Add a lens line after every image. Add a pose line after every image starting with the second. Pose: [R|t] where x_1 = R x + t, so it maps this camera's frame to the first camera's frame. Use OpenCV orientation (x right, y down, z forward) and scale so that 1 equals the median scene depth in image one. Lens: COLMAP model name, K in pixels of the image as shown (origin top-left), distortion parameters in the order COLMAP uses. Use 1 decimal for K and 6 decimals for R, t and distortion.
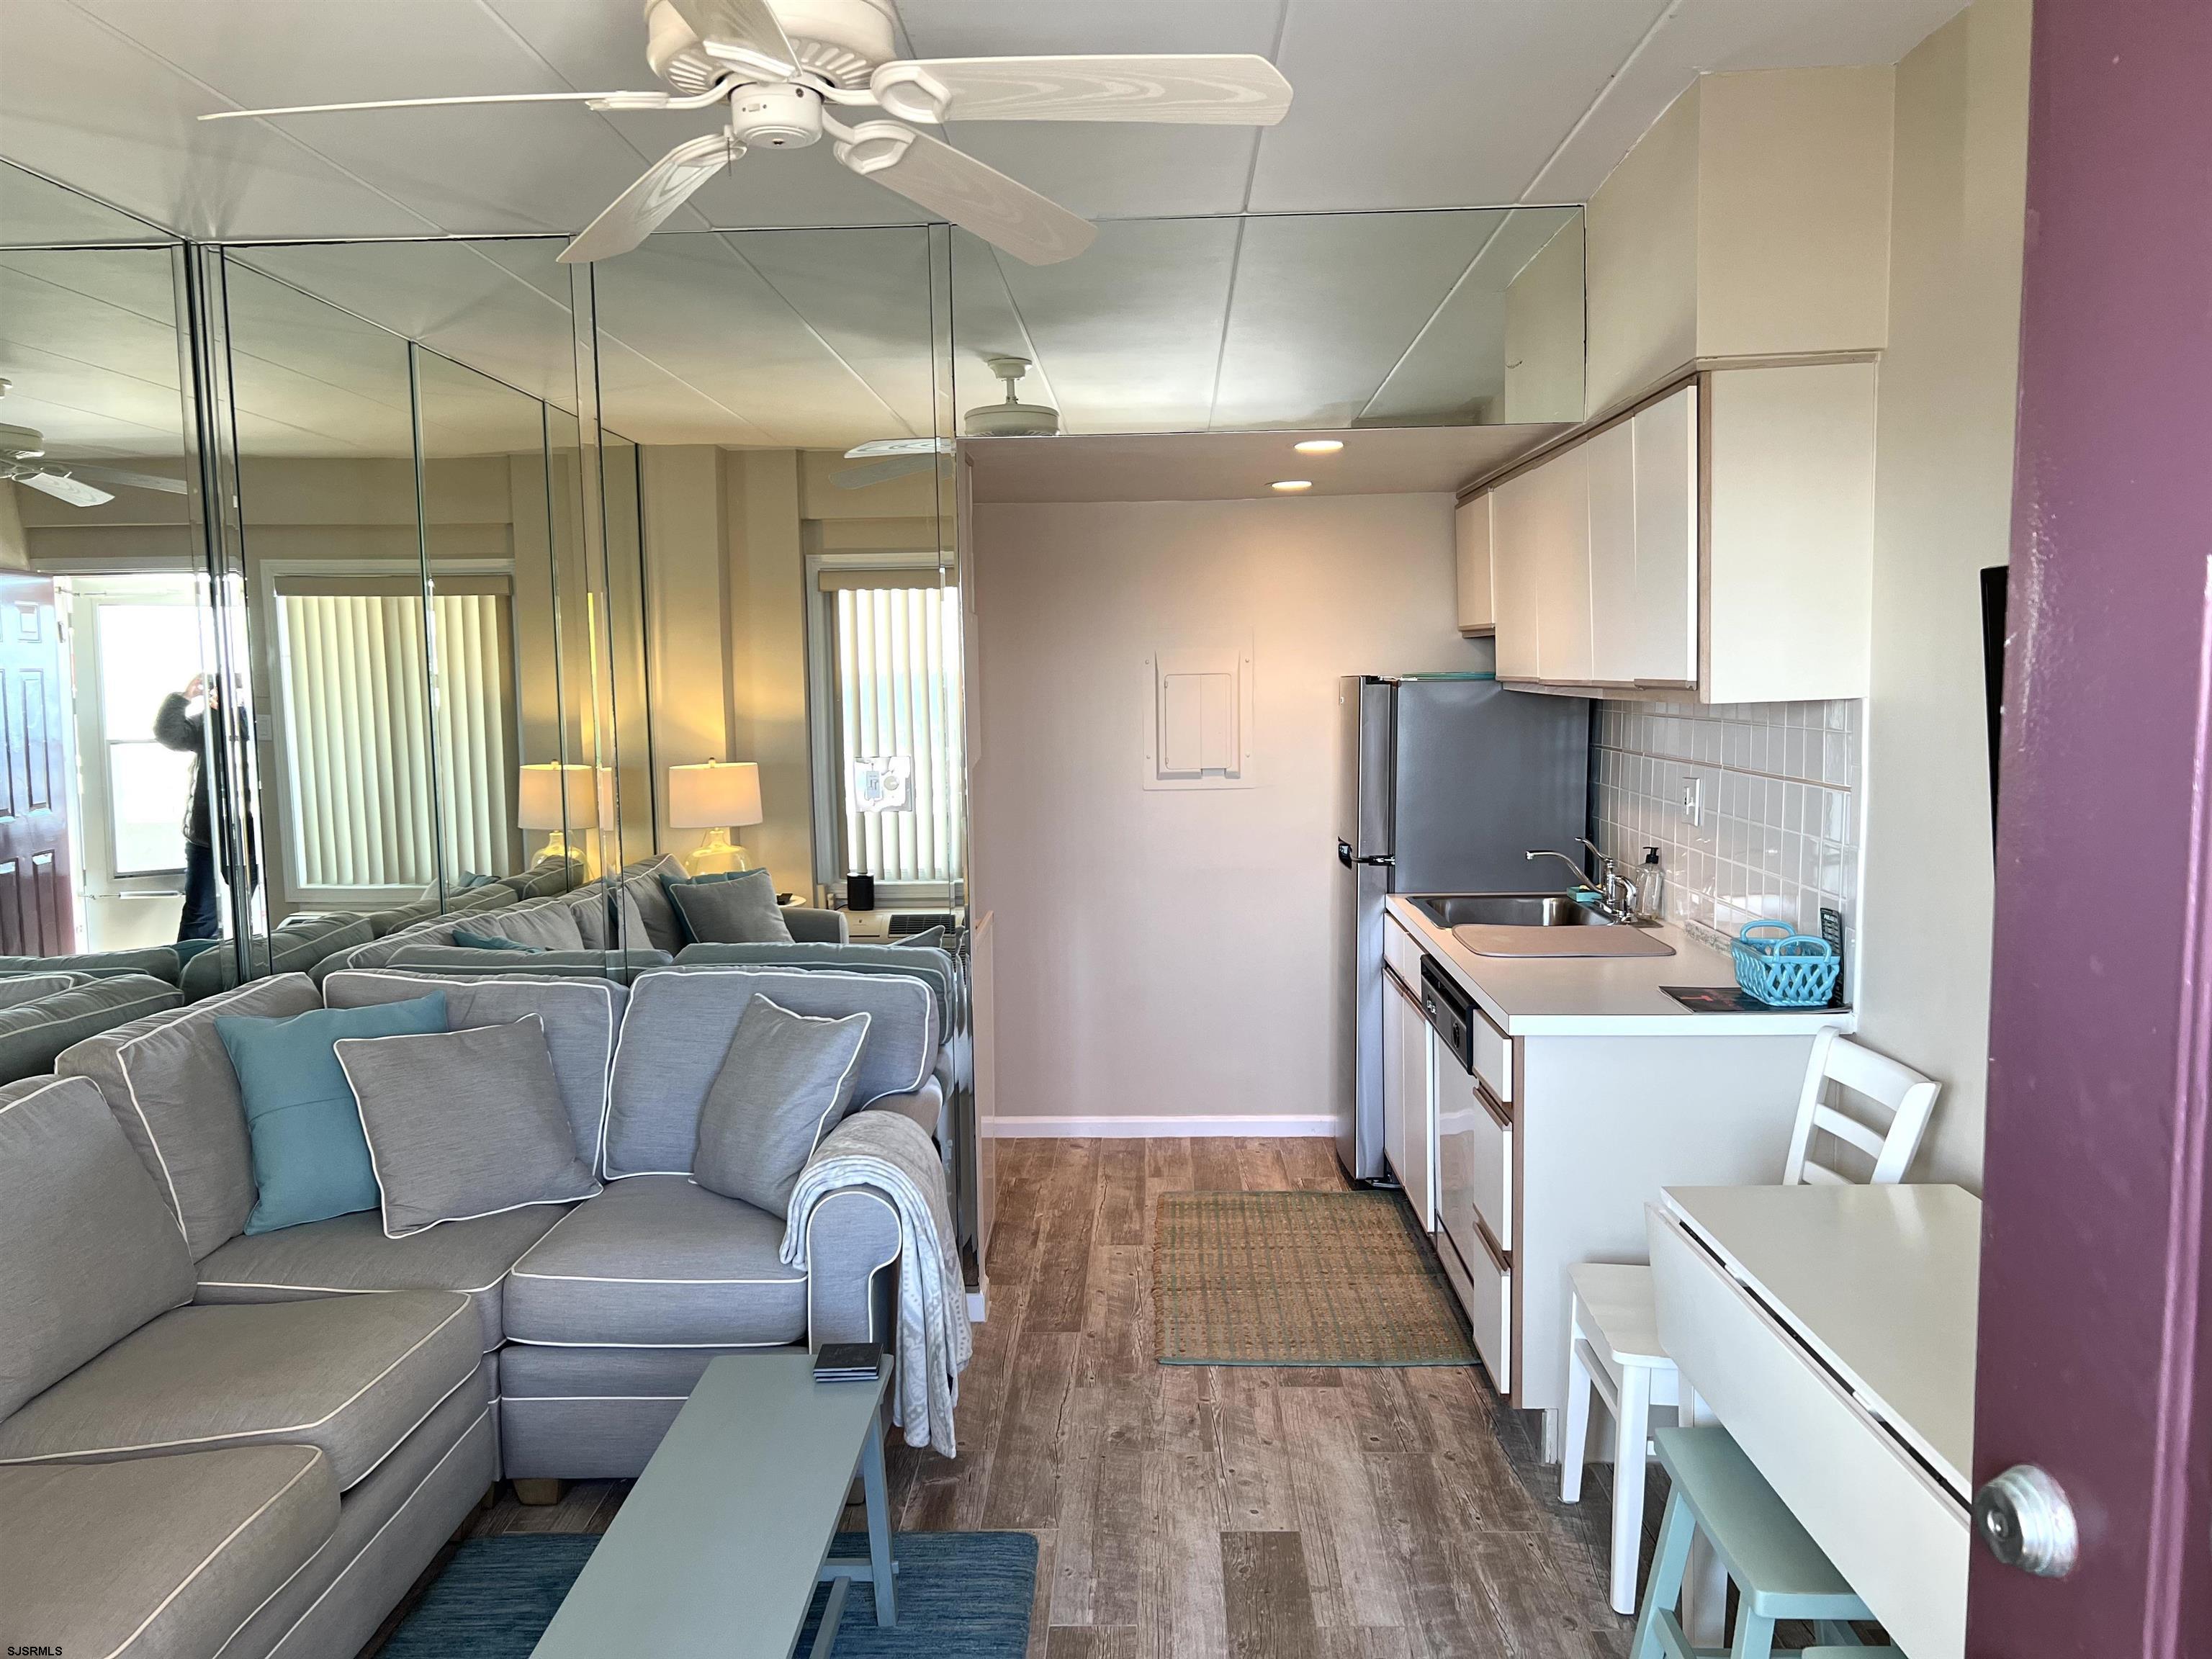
lens RADIAL K [[1689.5, 0, 1096.8], [0, 1689.5, 852.0], [0, 0, 1]] dist [0.056435, -0.056656]
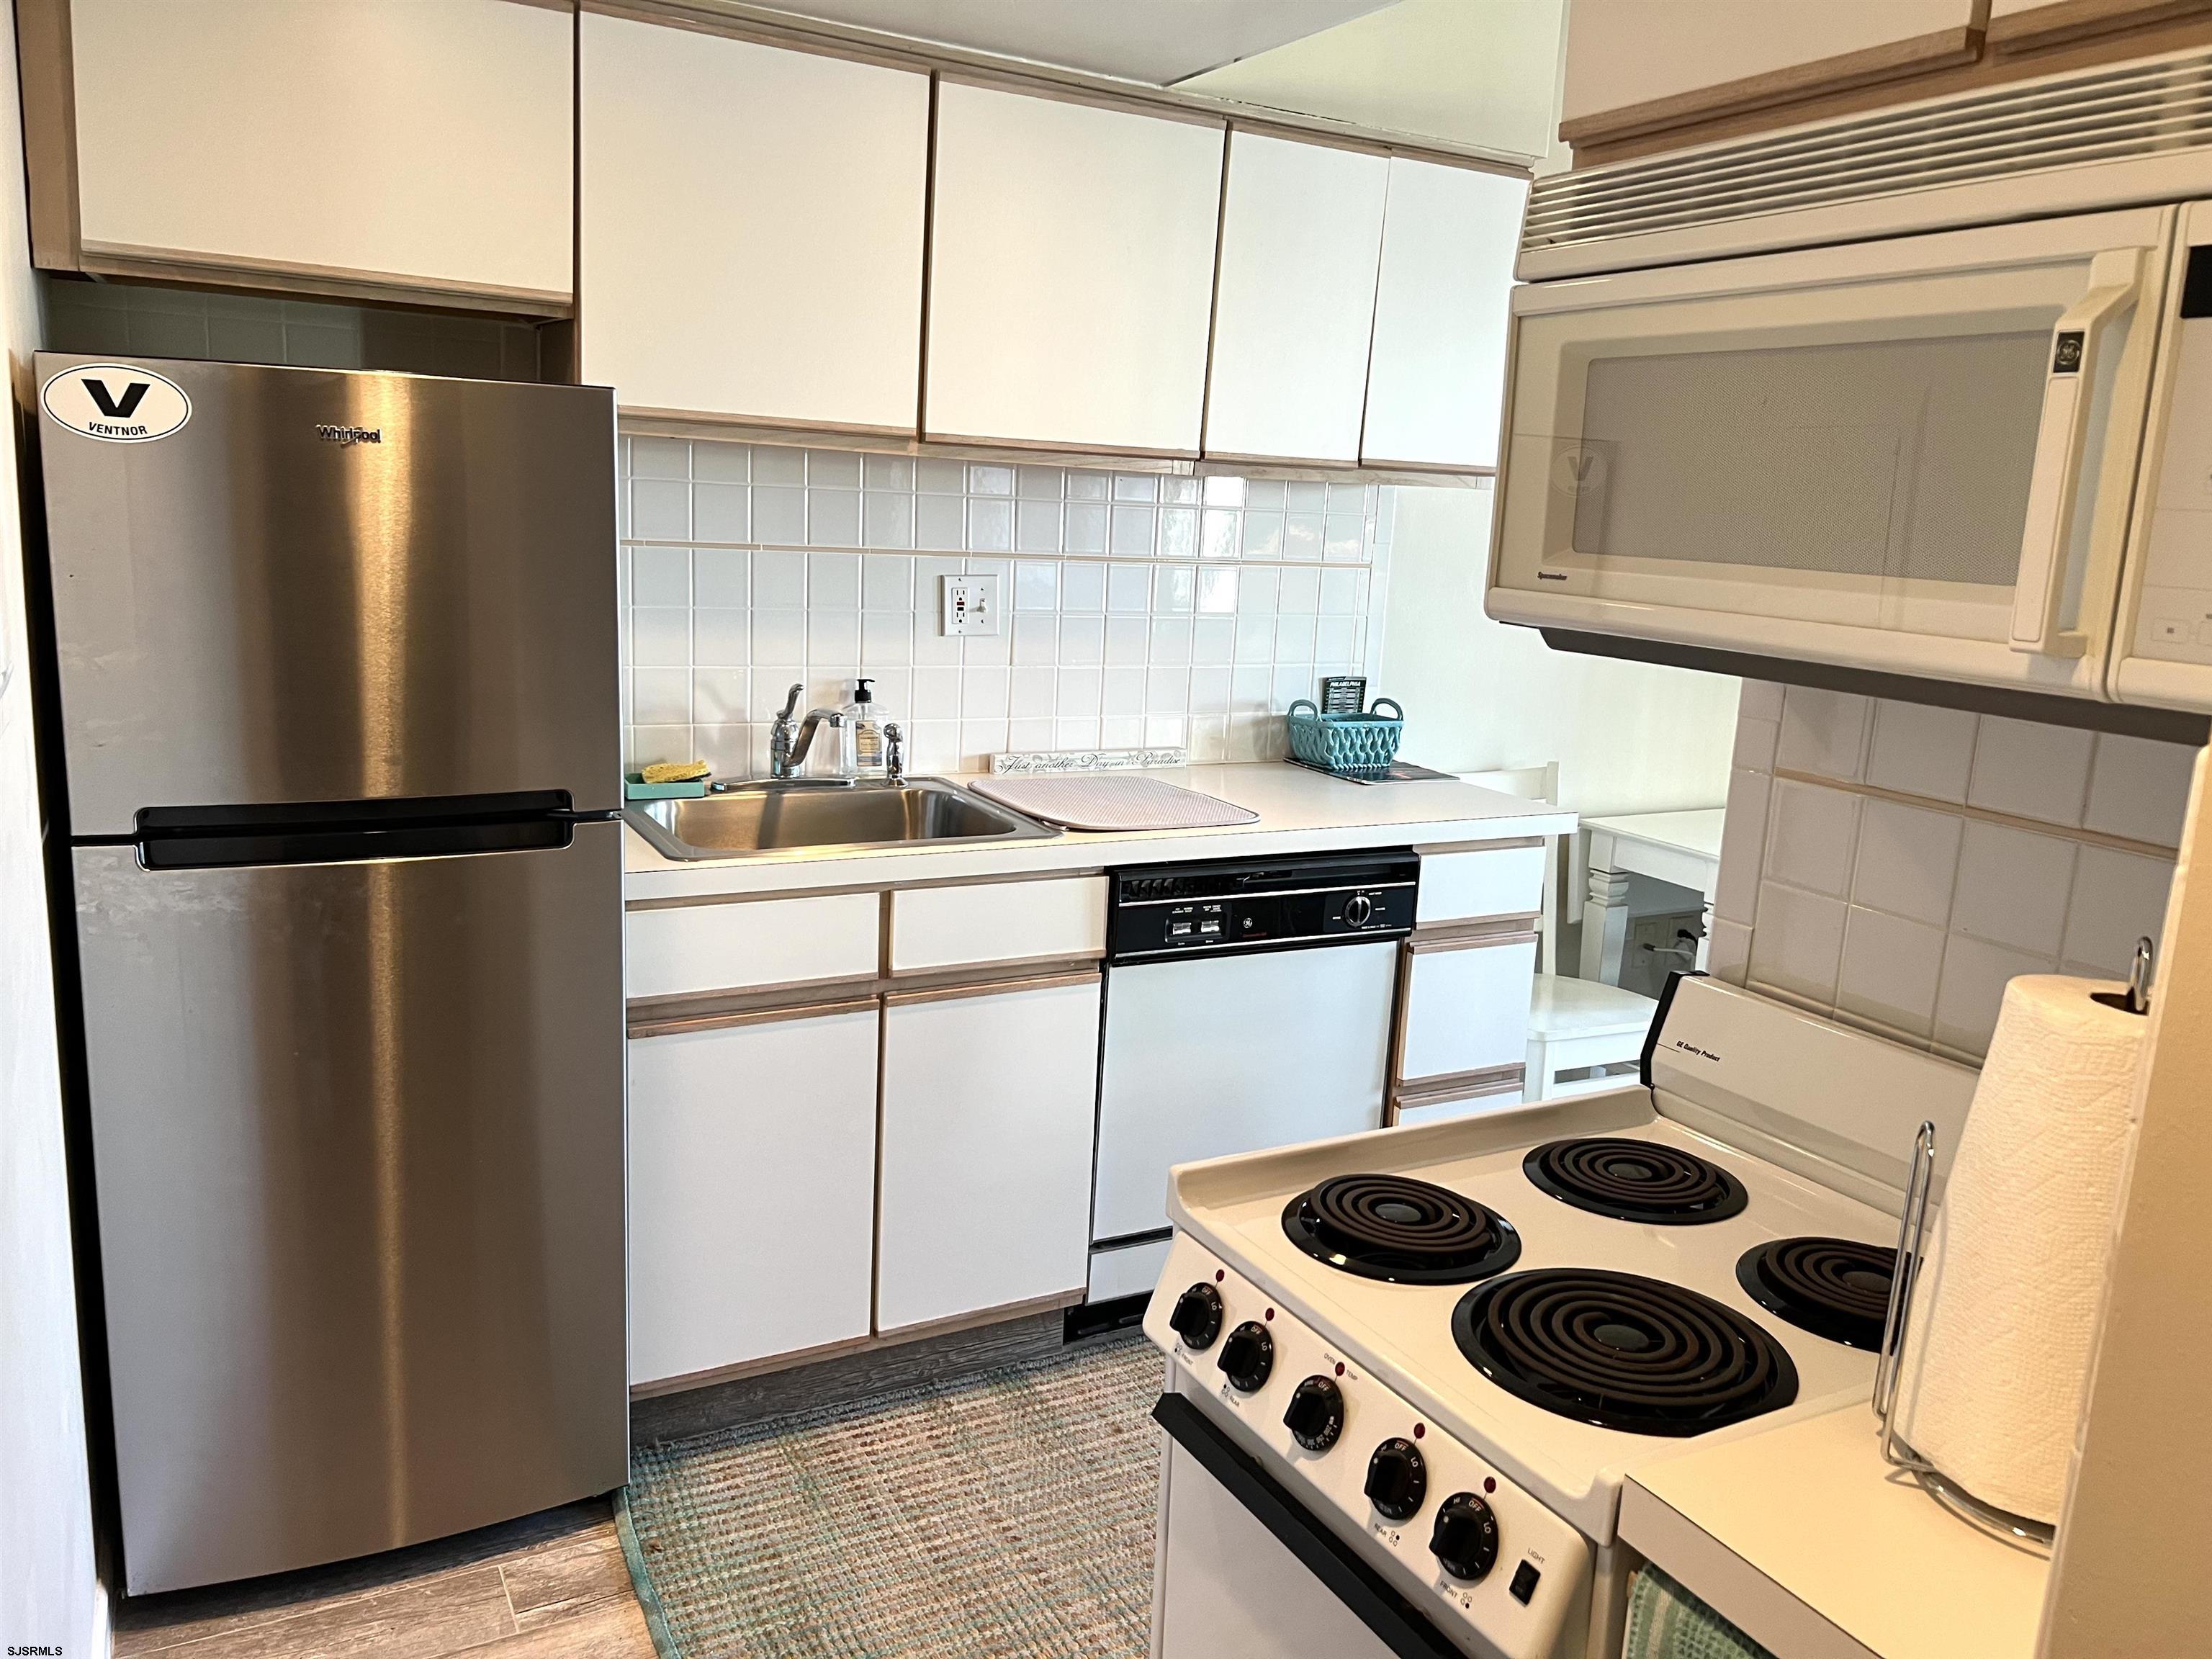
lens RADIAL K [[1692.6, 0, 1106.0], [0, 1692.6, 829.5], [0, 0, 1]] dist [0.001845, -0.003242]
pose [[-0.515594, -0.170418, 0.839715, -0.435723], [0.053435, 0.971718, 0.230017, -0.131792], [-0.855165, 0.163466, -0.491906, 1.703219]]
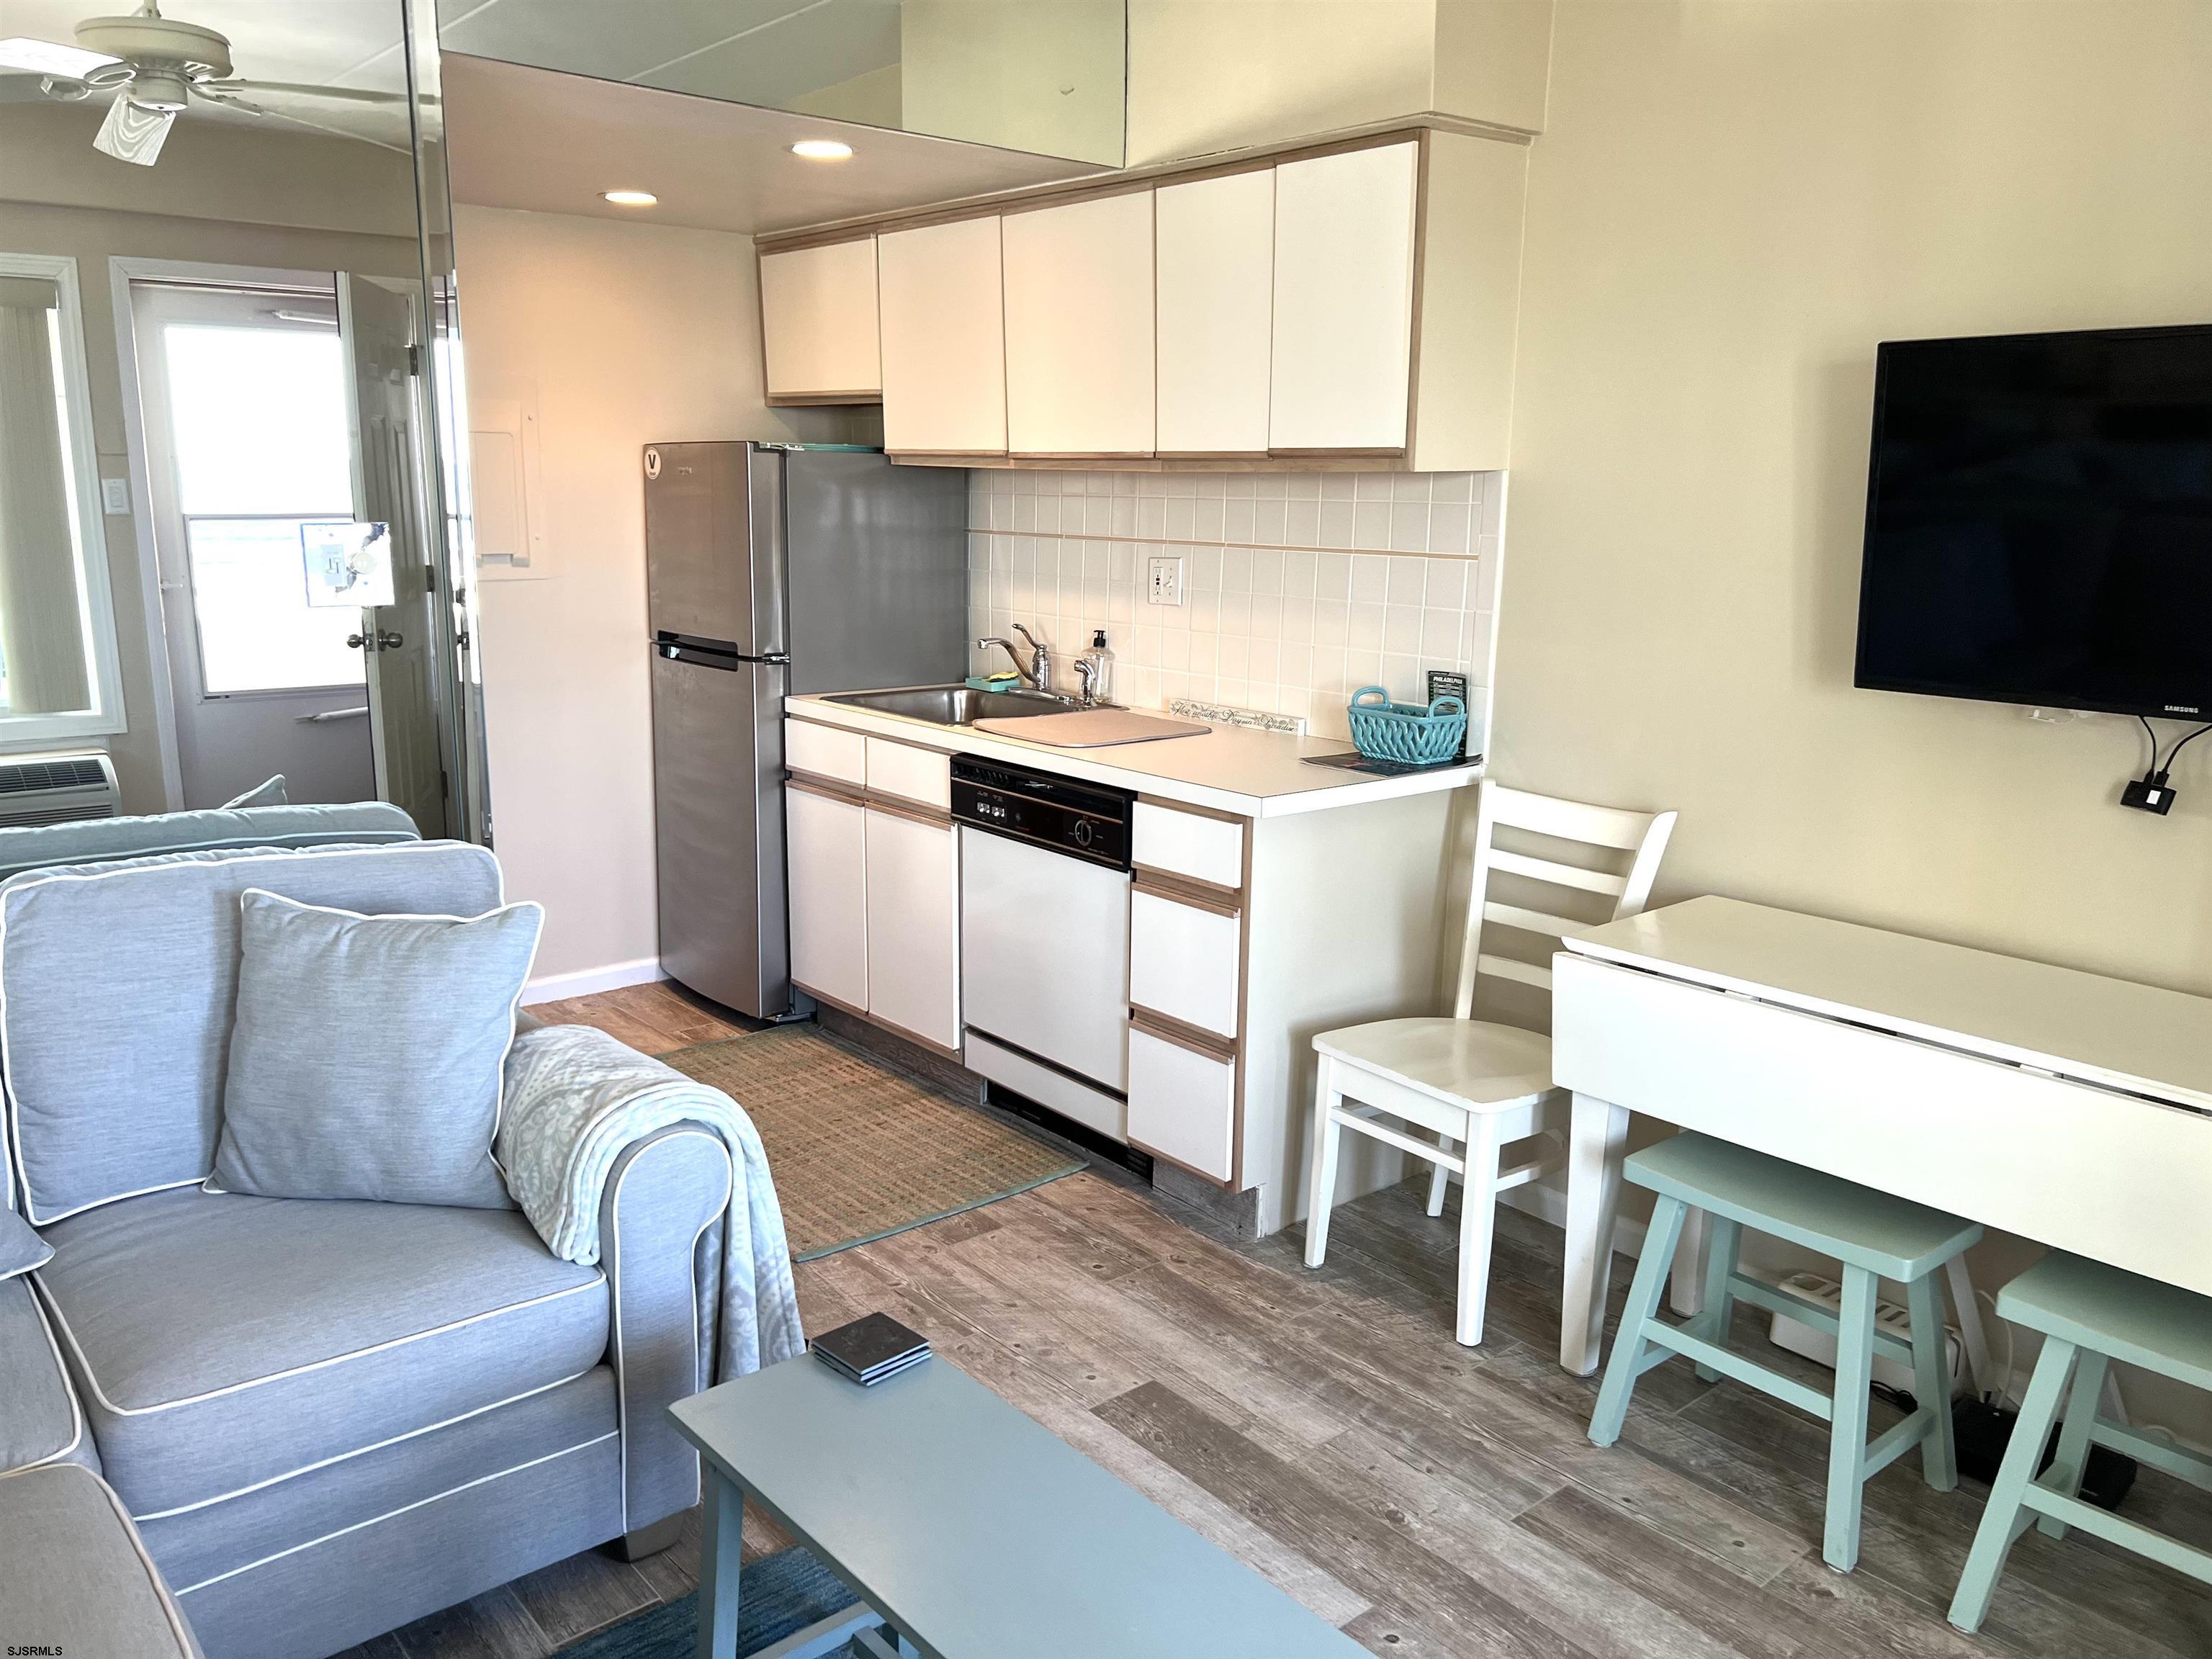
lens RADIAL K [[1683.6, 0, 1097.5], [0, 1683.6, 832.4], [0, 0, 1]] dist [0.096432, -0.105460]
pose [[0.741226, -0.111934, 0.661857, -0.459758], [0.045030, 0.992069, 0.117349, -0.001093], [-0.669743, -0.057179, 0.740388, 0.350152]]
